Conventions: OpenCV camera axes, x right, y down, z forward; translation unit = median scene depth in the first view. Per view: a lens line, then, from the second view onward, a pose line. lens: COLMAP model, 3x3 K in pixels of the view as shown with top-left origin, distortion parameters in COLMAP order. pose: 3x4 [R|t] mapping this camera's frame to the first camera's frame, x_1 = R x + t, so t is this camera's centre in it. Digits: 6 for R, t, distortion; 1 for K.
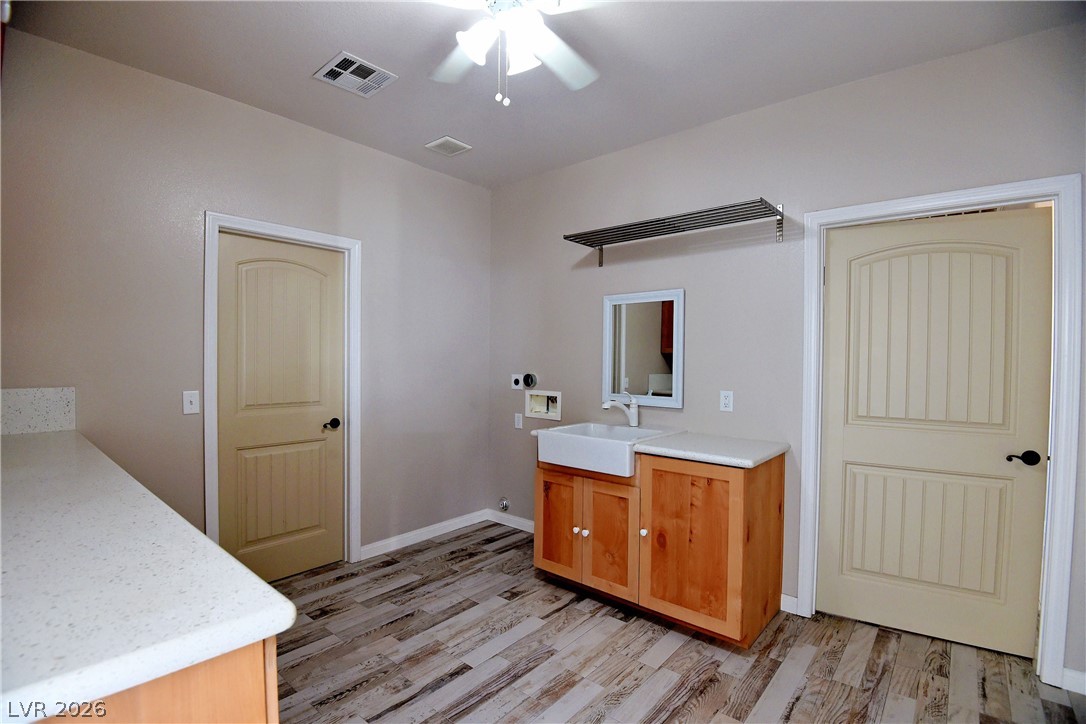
lens RADIAL K [[493.3, 0, 534.6], [0, 493.3, 368.2], [0, 0, 1]] dist [-0.016739, -0.022618]
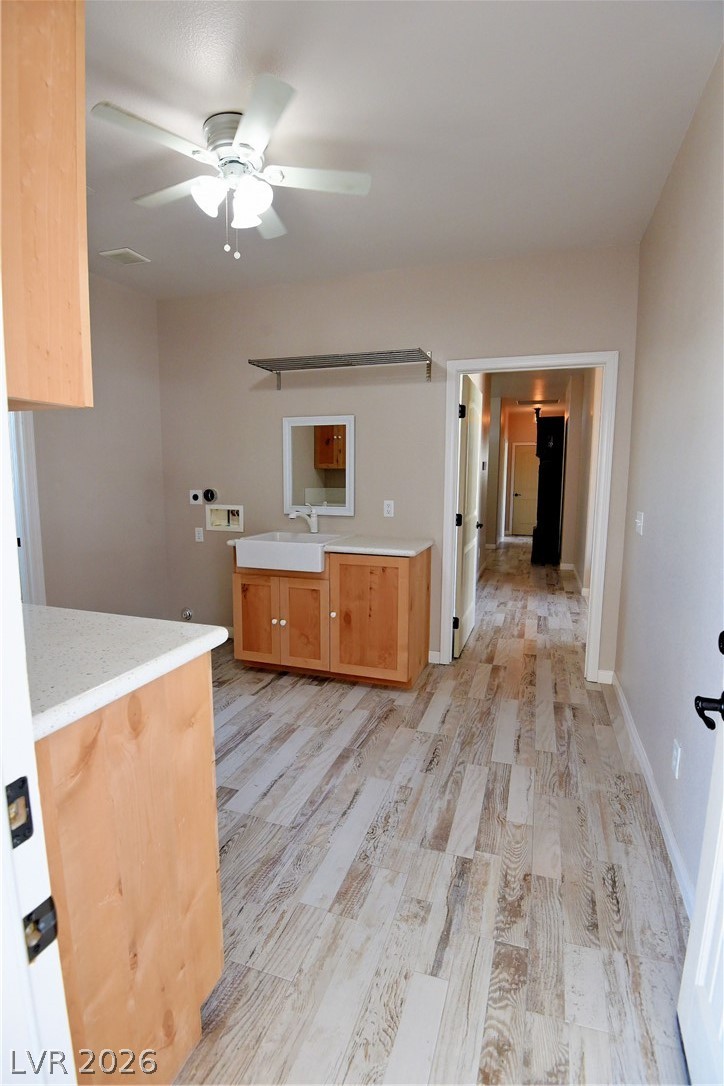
lens RADIAL K [[507.7, 0, 362.0], [0, 507.7, 543.0], [0, 0, 1]] dist [-0.023889, -0.011323]
pose [[0.925861, -0.053461, 0.374064, -0.176471], [0.008903, 0.992752, 0.119848, -0.002284], [-0.377761, -0.107632, 0.919626, -0.190013]]
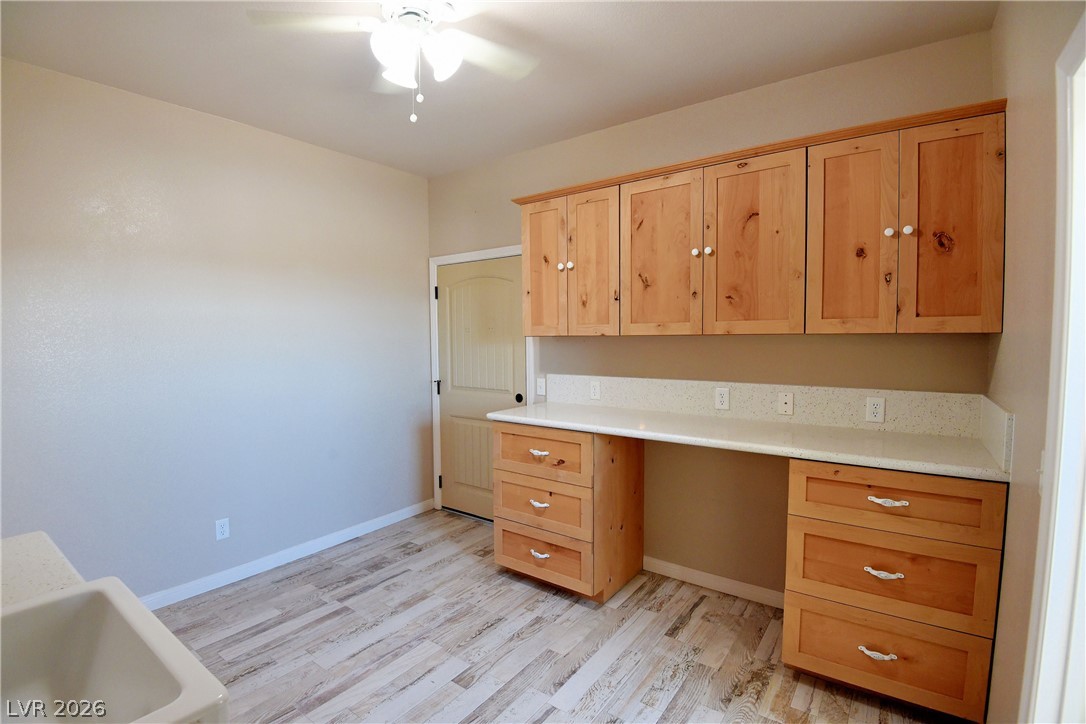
lens RADIAL K [[507.7, 0, 543.0], [0, 507.7, 362.0], [0, 0, 1]] dist [-0.023889, -0.011323]
pose [[-0.996683, 0.003154, -0.081316, -0.160771], [-0.002859, 0.997275, 0.073723, -0.081063], [0.081327, 0.073711, -0.993958, 1.417919]]
